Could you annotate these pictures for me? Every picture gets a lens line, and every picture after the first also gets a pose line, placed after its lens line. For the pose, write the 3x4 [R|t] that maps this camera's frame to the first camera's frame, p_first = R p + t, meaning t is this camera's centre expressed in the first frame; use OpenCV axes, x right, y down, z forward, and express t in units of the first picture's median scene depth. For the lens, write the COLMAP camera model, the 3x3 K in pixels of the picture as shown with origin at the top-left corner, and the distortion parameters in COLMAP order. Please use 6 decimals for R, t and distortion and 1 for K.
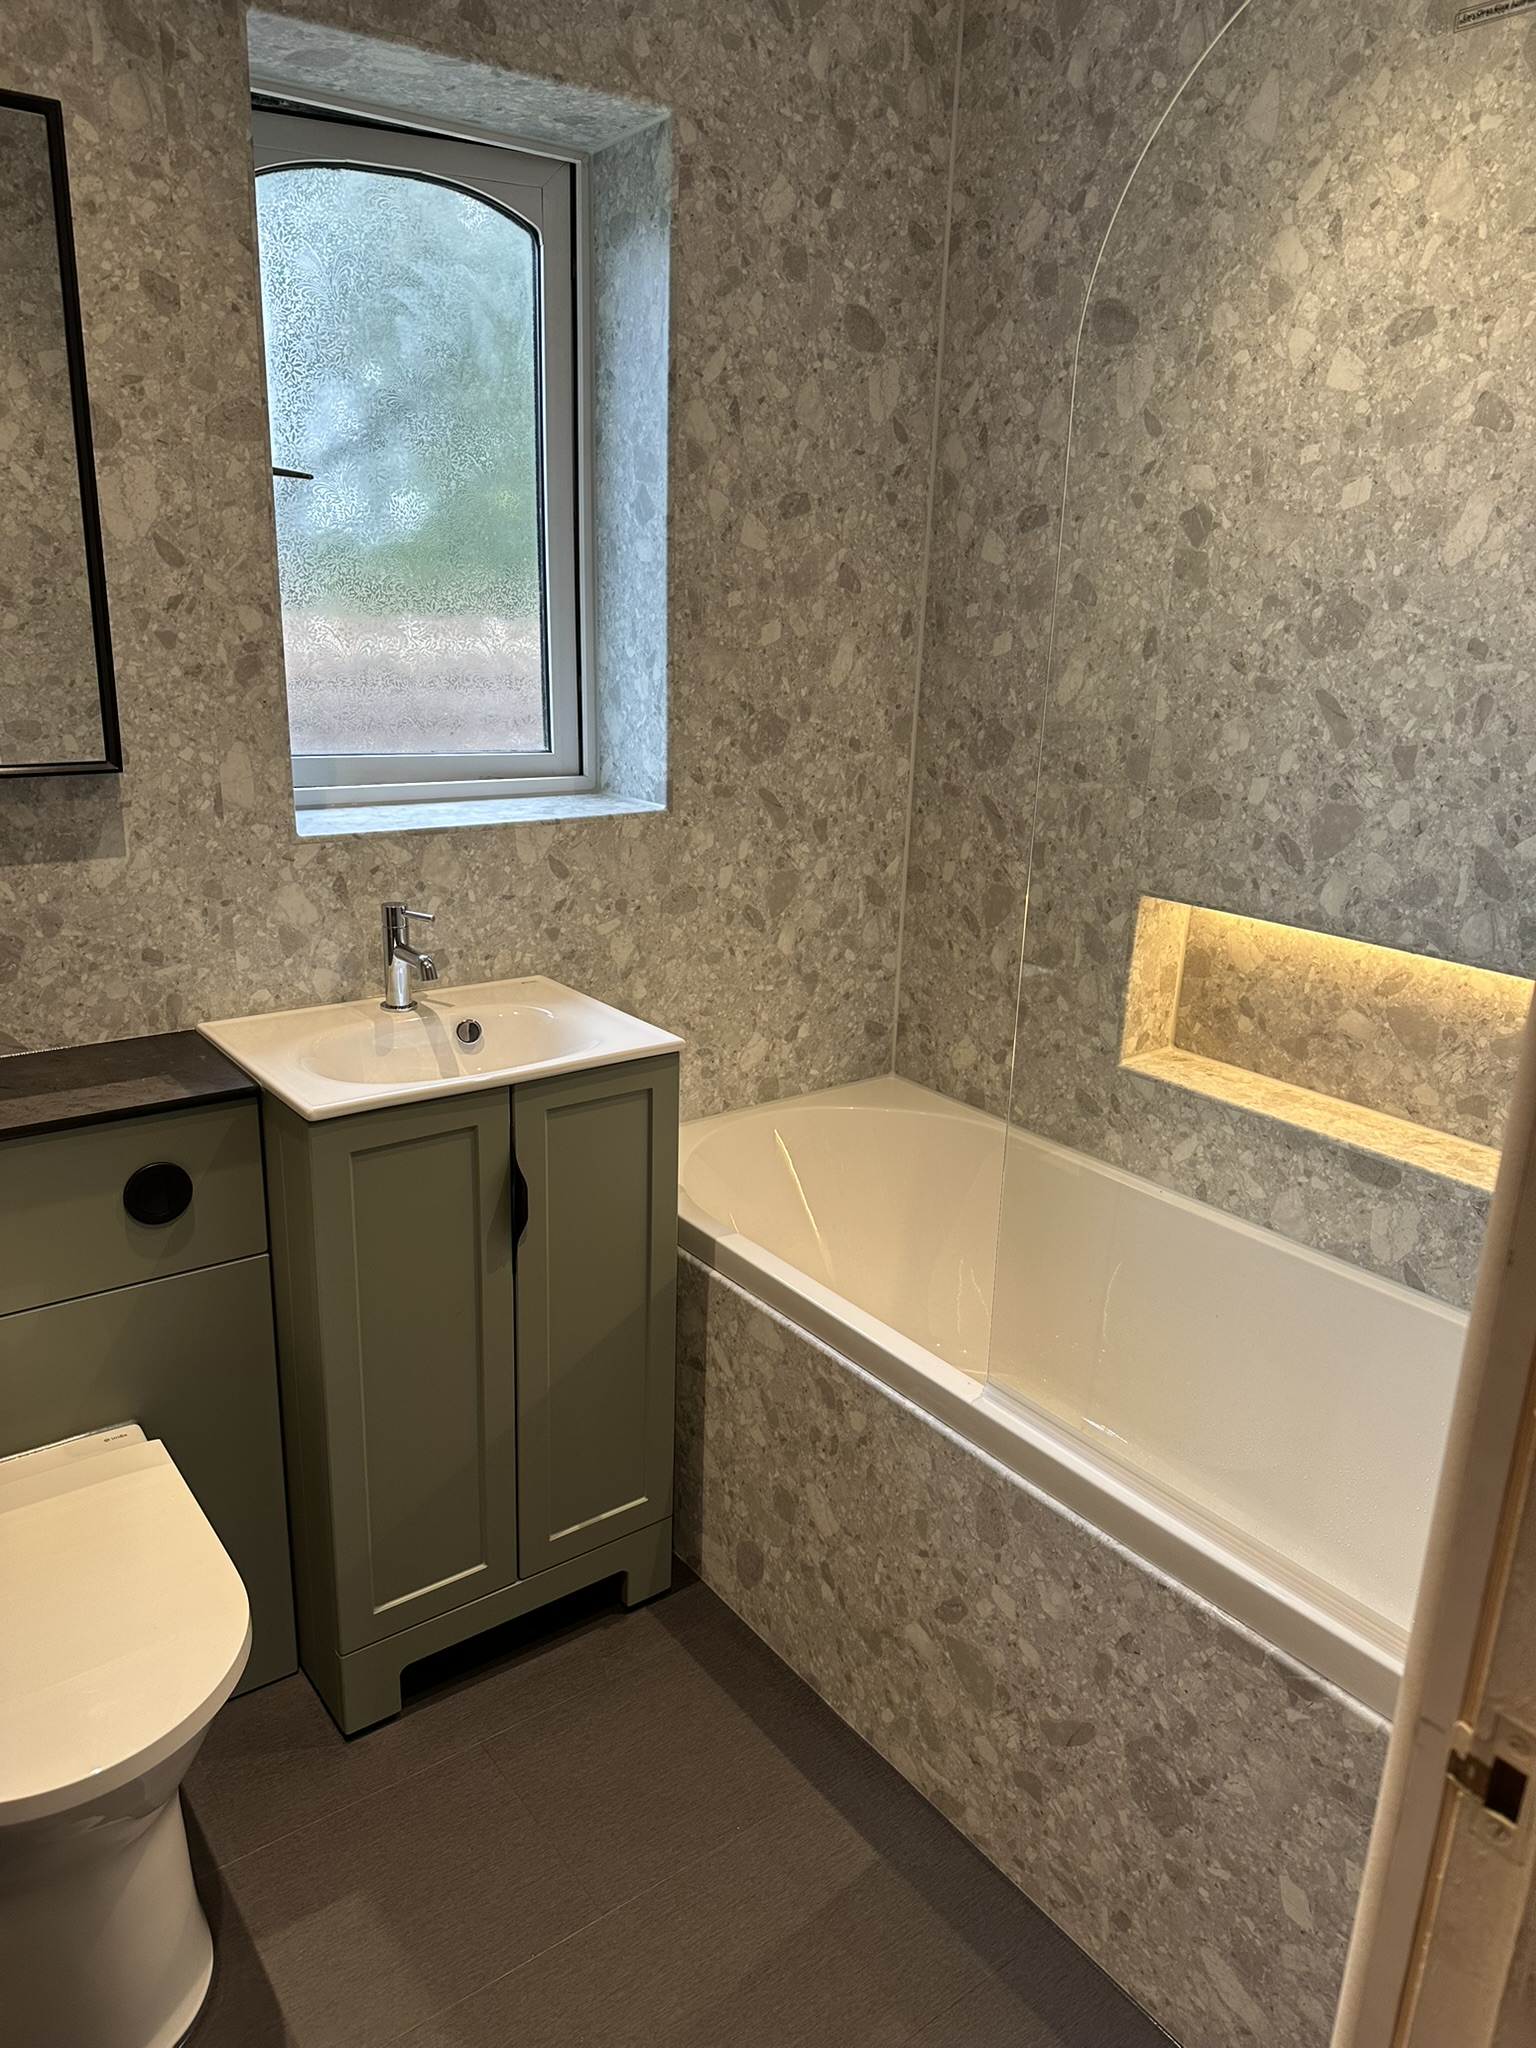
lens RADIAL K [[1429.4, 0, 782.4], [0, 1429.4, 1030.8], [0, 0, 1]] dist [0.022050, -0.035639]
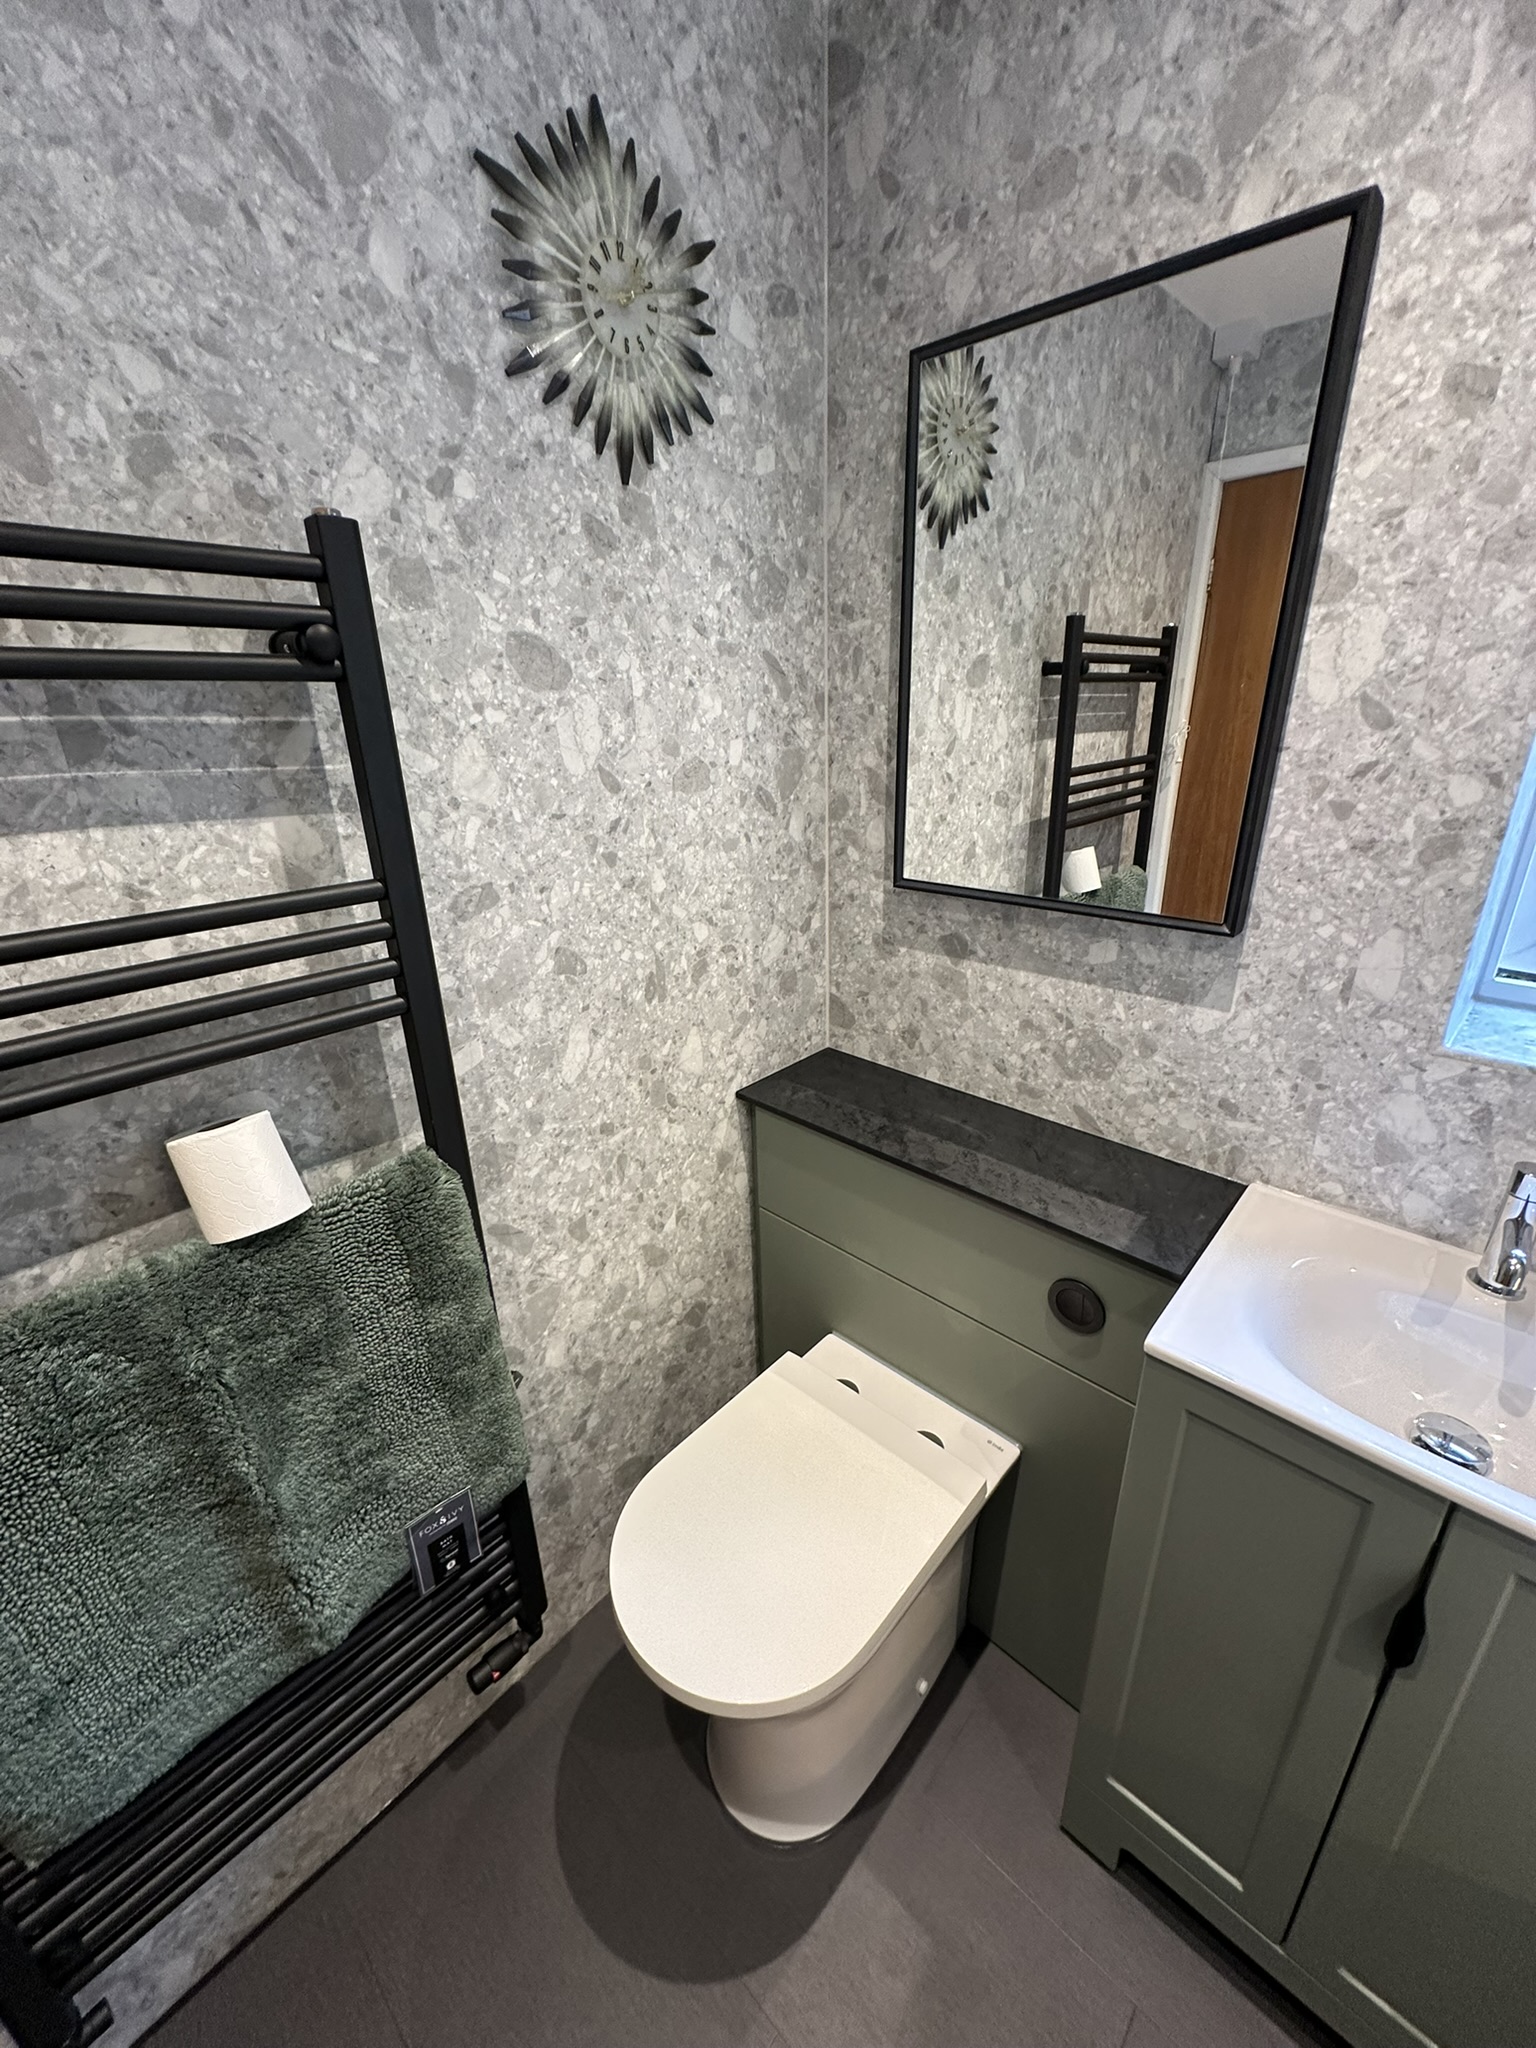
lens RADIAL K [[813.0, 0, 769.7], [0, 813.0, 1021.6], [0, 0, 1]] dist [-0.002317, 0.000173]
pose [[0.159178, 0.319034, -0.934280, 0.043695], [-0.263359, 0.925775, 0.271260, -0.186311], [0.951475, 0.202873, 0.231383, 0.541061]]
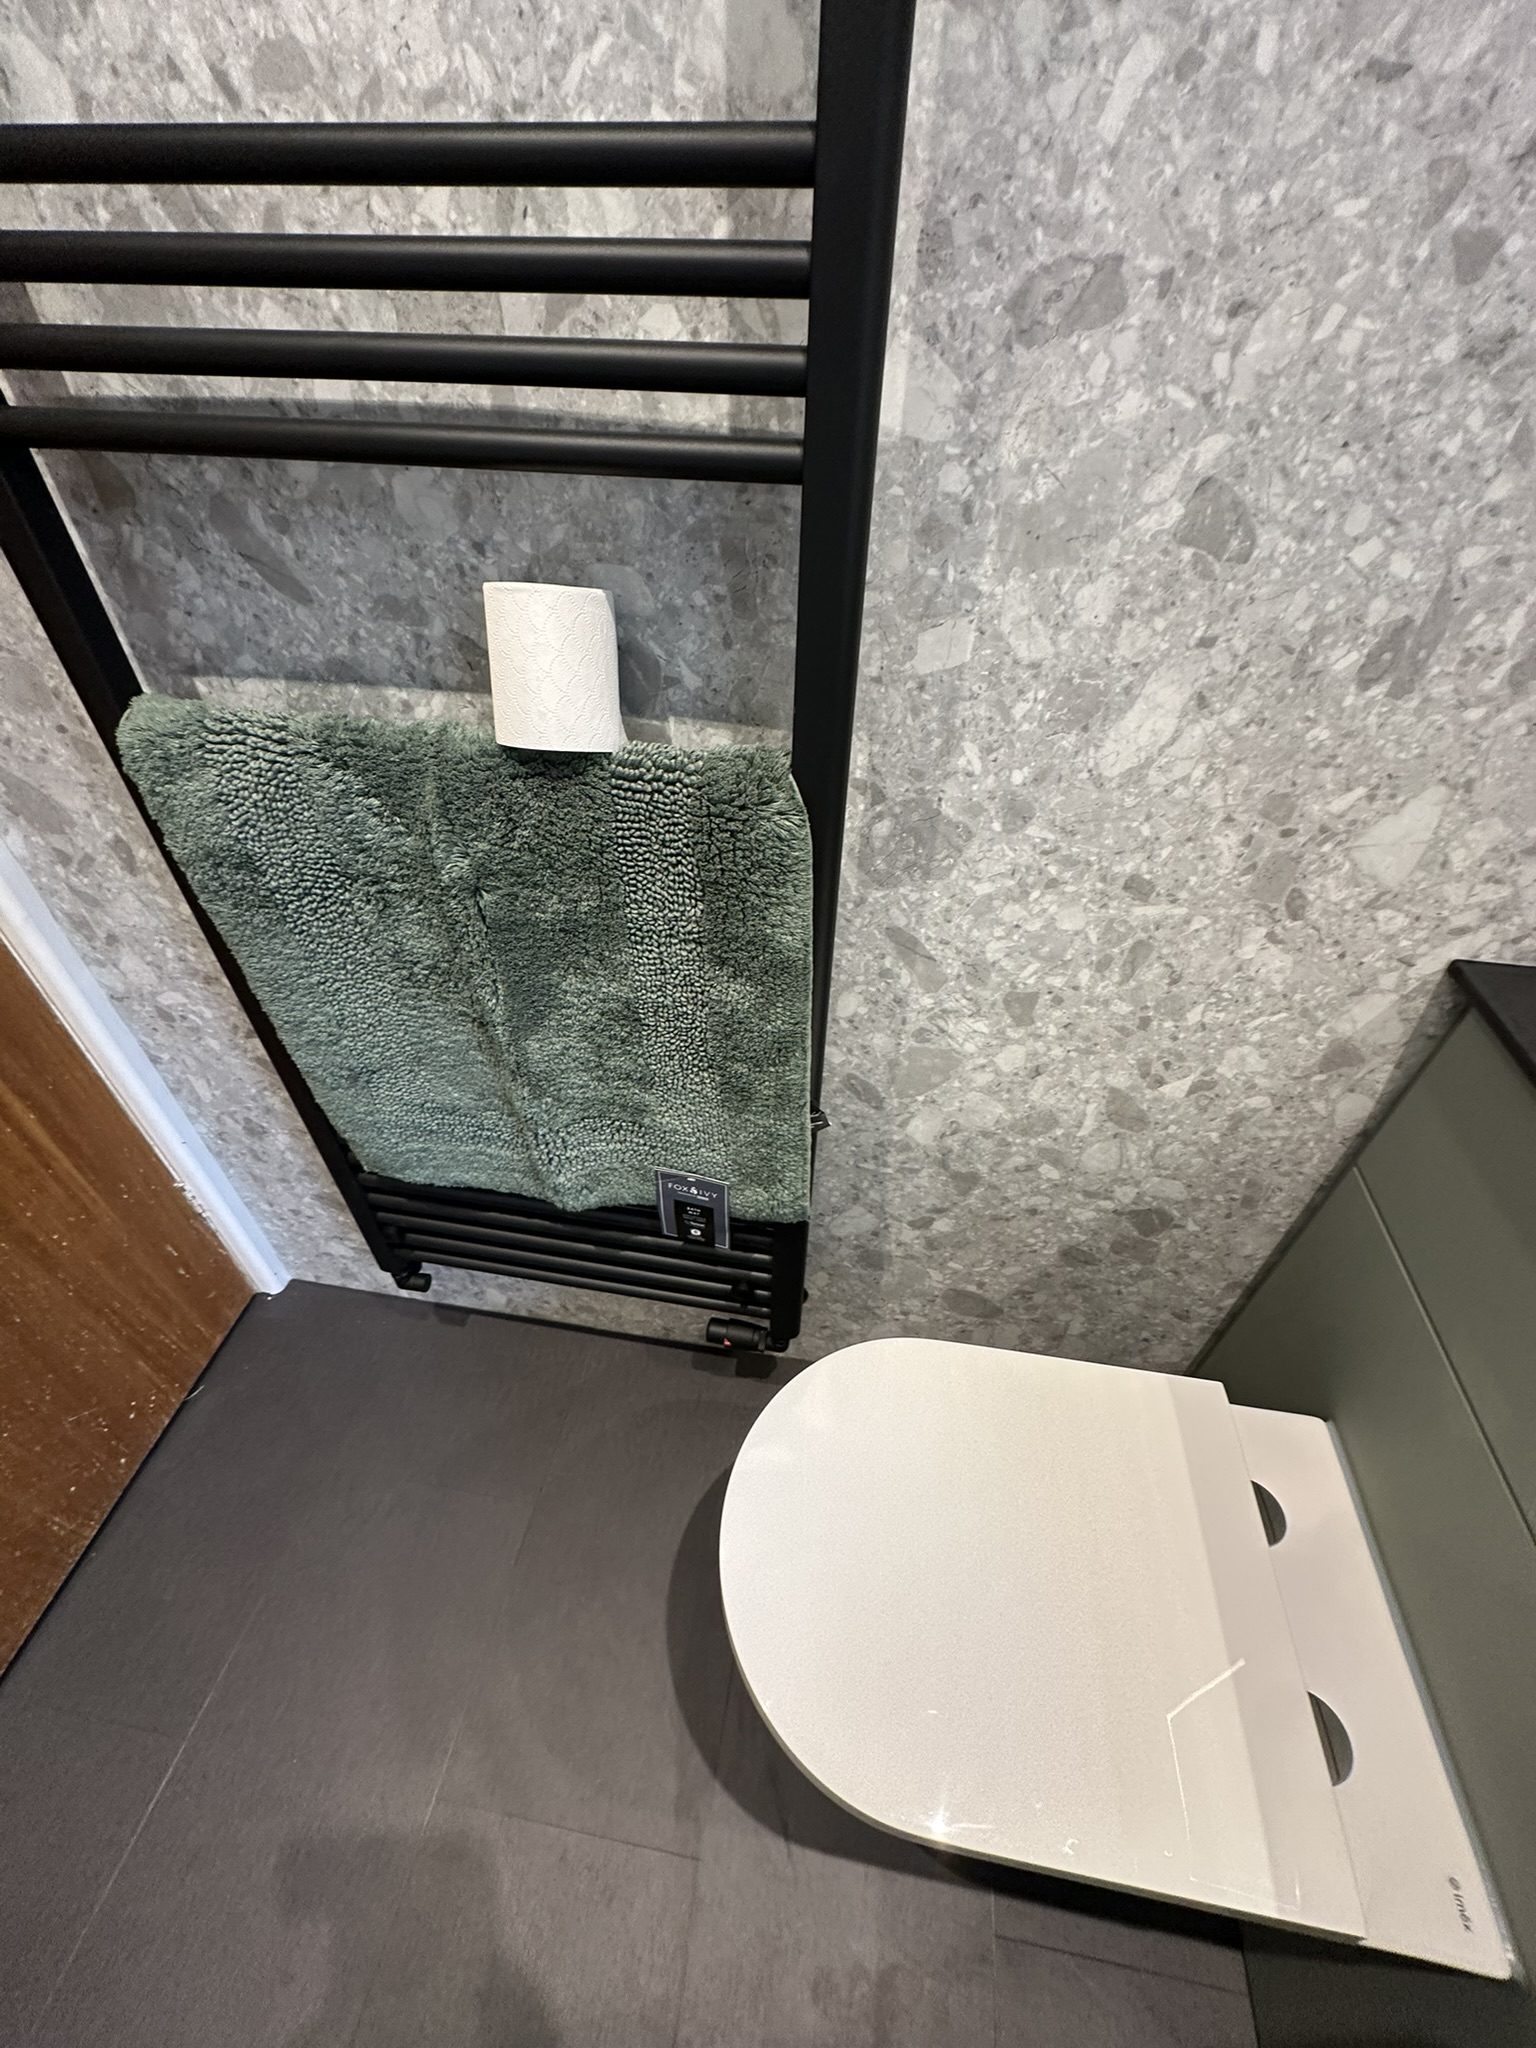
lens RADIAL K [[813.0, 0, 768.3], [0, 813.0, 1023.2], [0, 0, 1]] dist [-0.002317, 0.000173]
pose [[-0.732088, 0.408087, -0.545447, -0.213436], [-0.241293, 0.593444, 0.767855, -0.100929], [0.637044, 0.693750, -0.335985, 0.648180]]
